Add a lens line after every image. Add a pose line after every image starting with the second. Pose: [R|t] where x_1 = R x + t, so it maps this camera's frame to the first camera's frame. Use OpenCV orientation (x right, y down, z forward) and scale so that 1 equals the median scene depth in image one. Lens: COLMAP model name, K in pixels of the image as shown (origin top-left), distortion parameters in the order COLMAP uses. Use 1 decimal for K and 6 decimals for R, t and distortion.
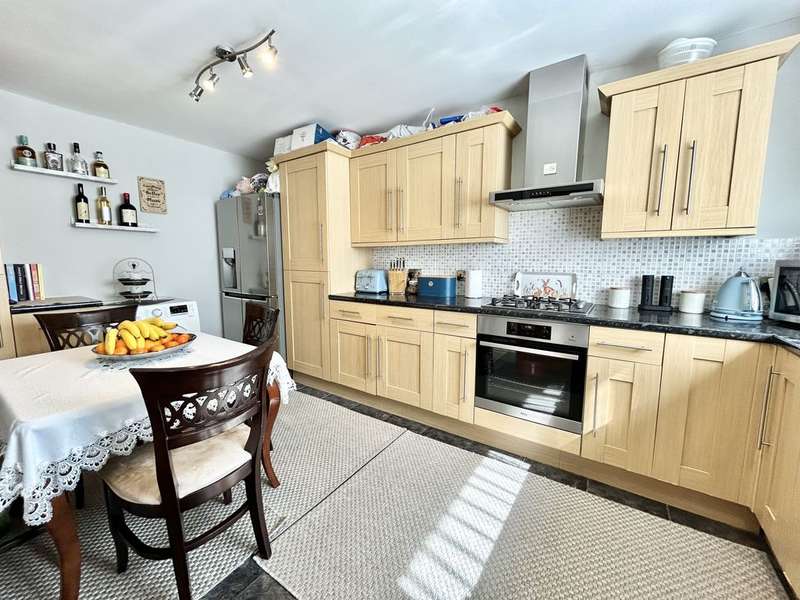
lens RADIAL K [[321.2, 0, 397.3], [0, 321.2, 298.6], [0, 0, 1]] dist [-0.000373, -0.000540]
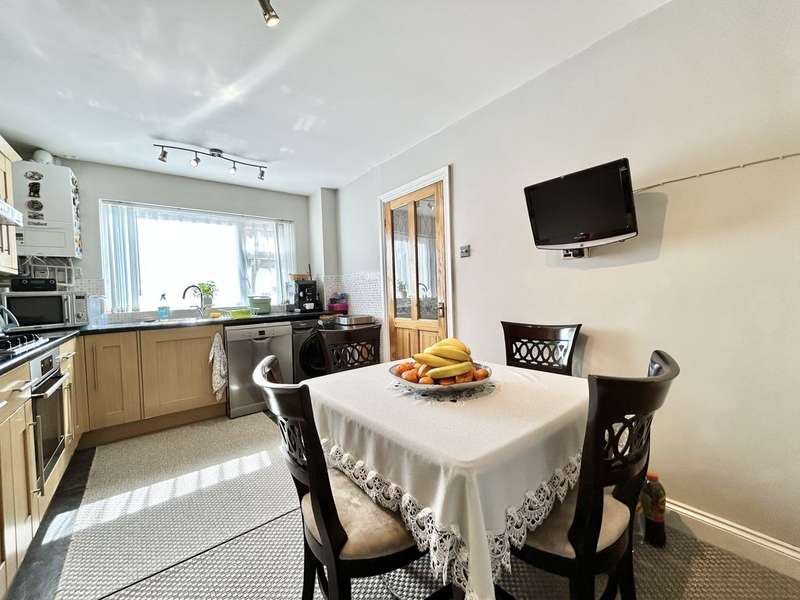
lens RADIAL K [[321.2, 0, 397.3], [0, 321.2, 298.6], [0, 0, 1]] dist [-0.000373, -0.000540]
pose [[-0.948904, 0.020135, 0.314921, -0.706118], [0.066604, 0.988259, 0.137503, -0.124536], [-0.308455, 0.151453, -0.939105, 1.336304]]
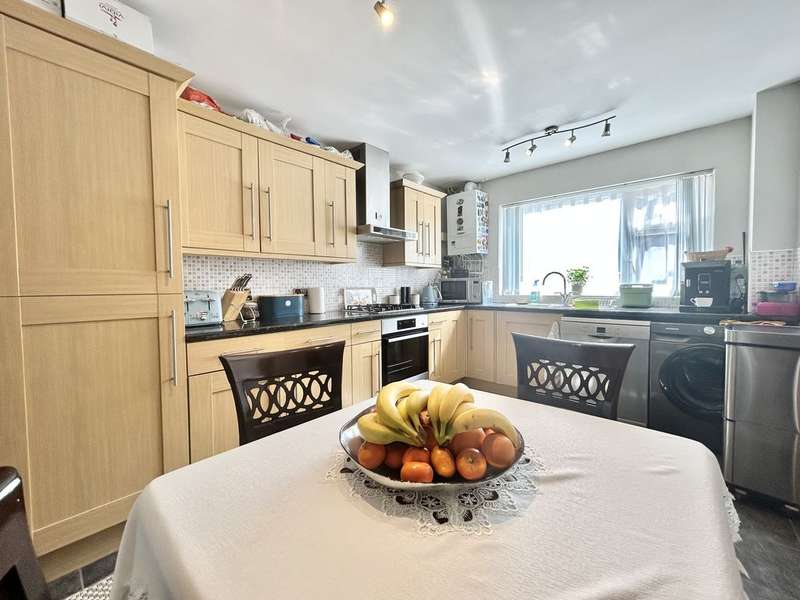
lens RADIAL K [[321.2, 0, 397.3], [0, 321.2, 298.6], [0, 0, 1]] dist [-0.000373, -0.000540]
pose [[0.147184, -0.047311, 0.987977, -0.933754], [0.130326, 0.991074, 0.028044, -0.056236], [-0.980486, 0.124631, 0.152036, 0.712925]]
